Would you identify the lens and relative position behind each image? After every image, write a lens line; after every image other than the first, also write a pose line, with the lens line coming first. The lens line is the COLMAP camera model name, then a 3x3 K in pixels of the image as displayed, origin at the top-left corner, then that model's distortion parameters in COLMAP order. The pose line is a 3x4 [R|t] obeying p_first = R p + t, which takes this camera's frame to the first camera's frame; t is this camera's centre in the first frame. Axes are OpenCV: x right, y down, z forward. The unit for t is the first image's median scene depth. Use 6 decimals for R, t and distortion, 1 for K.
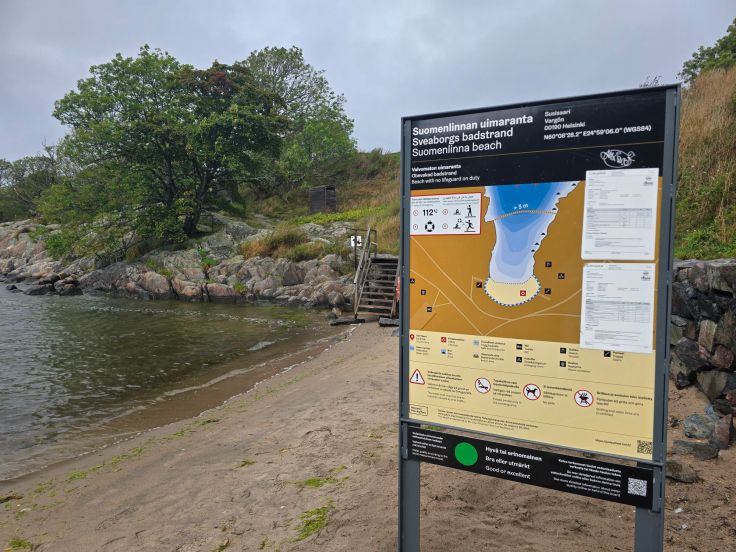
lens RADIAL K [[498.2, 0, 368.0], [0, 498.2, 276.0], [0, 0, 1]] dist [0.043095, -0.001120]
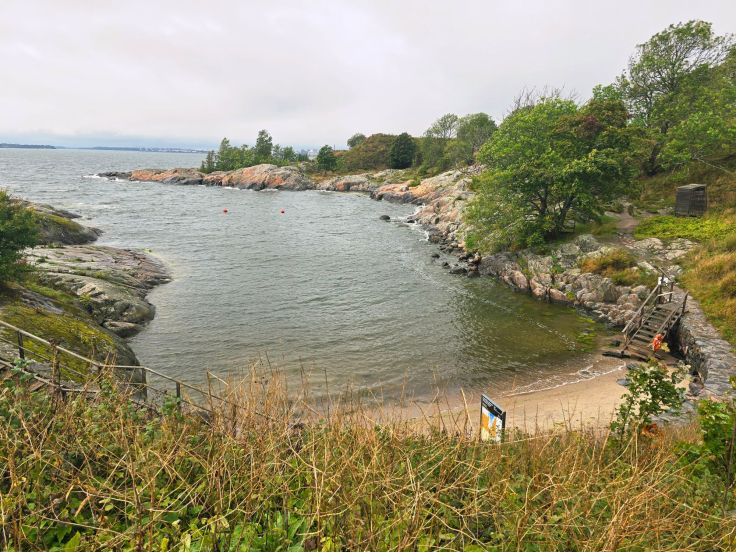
lens RADIAL K [[498.2, 0, 368.0], [0, 498.2, 276.0], [0, 0, 1]] dist [0.043095, -0.001120]
pose [[0.712108, 0.157605, -0.684151, 0.289521], [-0.034805, 0.981204, 0.189809, -0.271174], [0.701206, -0.111353, 0.704209, -0.399811]]
